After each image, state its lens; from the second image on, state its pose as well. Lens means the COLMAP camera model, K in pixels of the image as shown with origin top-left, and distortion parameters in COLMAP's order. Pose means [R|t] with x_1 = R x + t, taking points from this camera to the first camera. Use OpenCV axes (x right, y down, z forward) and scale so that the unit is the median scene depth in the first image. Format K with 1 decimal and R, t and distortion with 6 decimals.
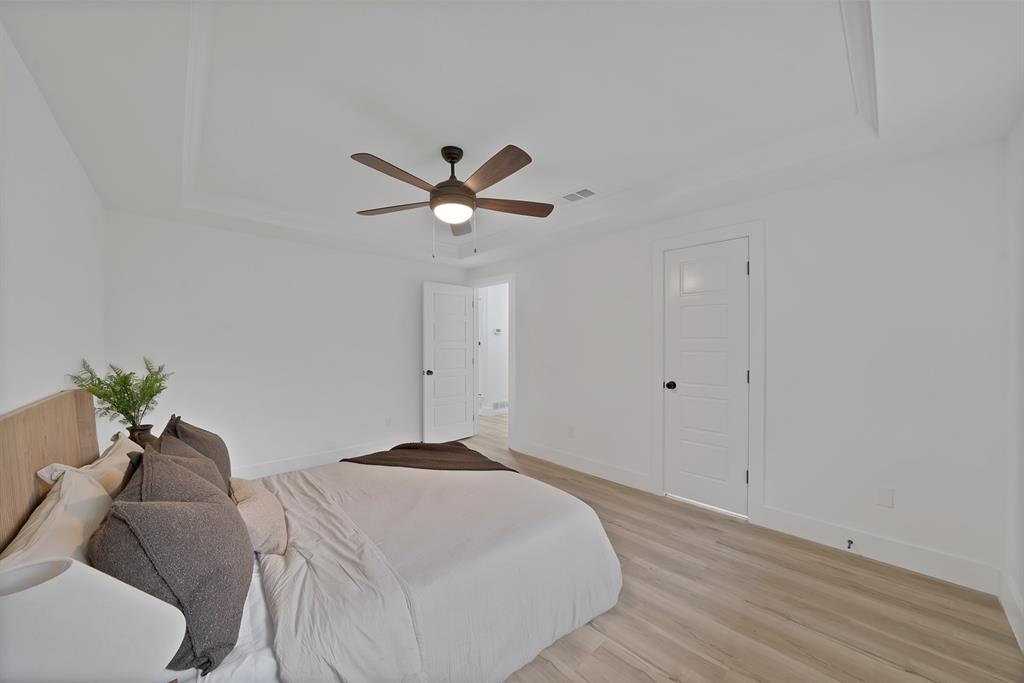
lens RADIAL K [[376.8, 0, 513.6], [0, 376.8, 343.0], [0, 0, 1]] dist [-0.019775, 0.000781]
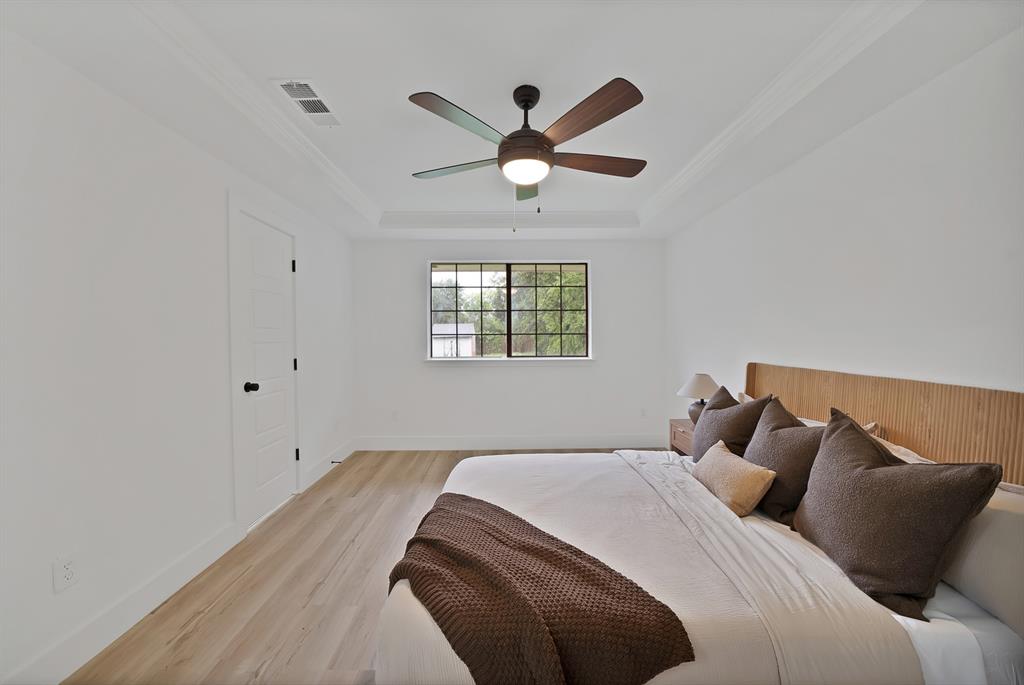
lens RADIAL K [[376.8, 0, 511.6], [0, 376.8, 339.2], [0, 0, 1]] dist [-0.019775, 0.000781]
pose [[-0.752768, -0.000904, 0.658286, -0.673797], [0.005173, 0.999960, 0.007289, 0.016750], [-0.658266, 0.008892, -0.752733, 1.647084]]
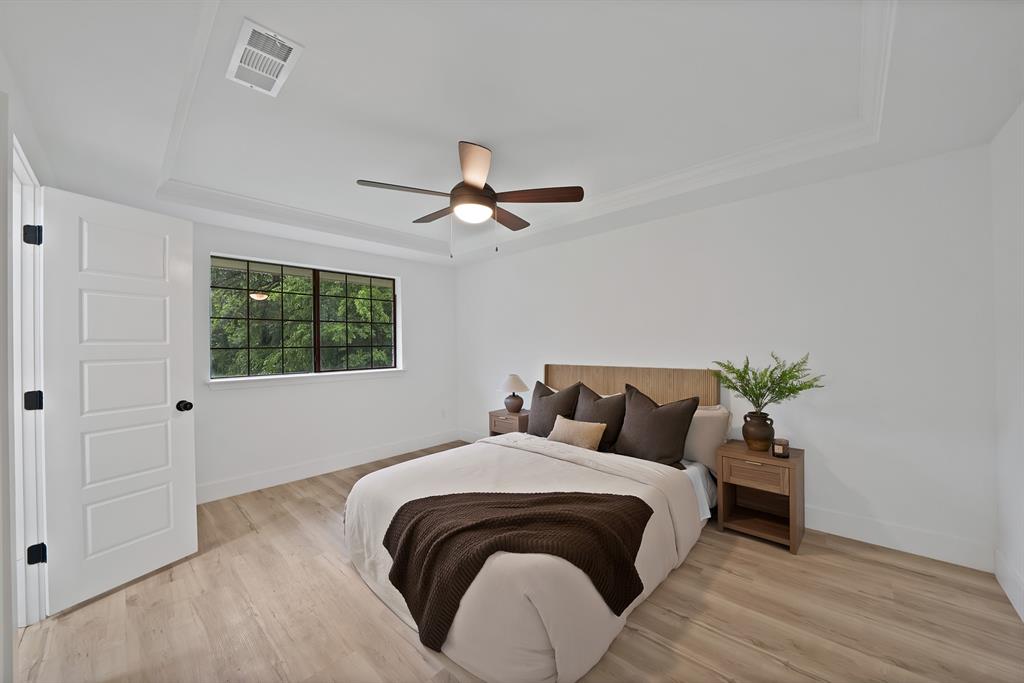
lens RADIAL K [[376.8, 0, 513.2], [0, 376.8, 342.1], [0, 0, 1]] dist [-0.019775, 0.000781]
pose [[-0.996258, 0.017271, -0.084691, -0.179062], [0.017692, 0.999835, -0.004219, 0.005524], [0.084604, -0.005701, -0.996398, 2.003238]]
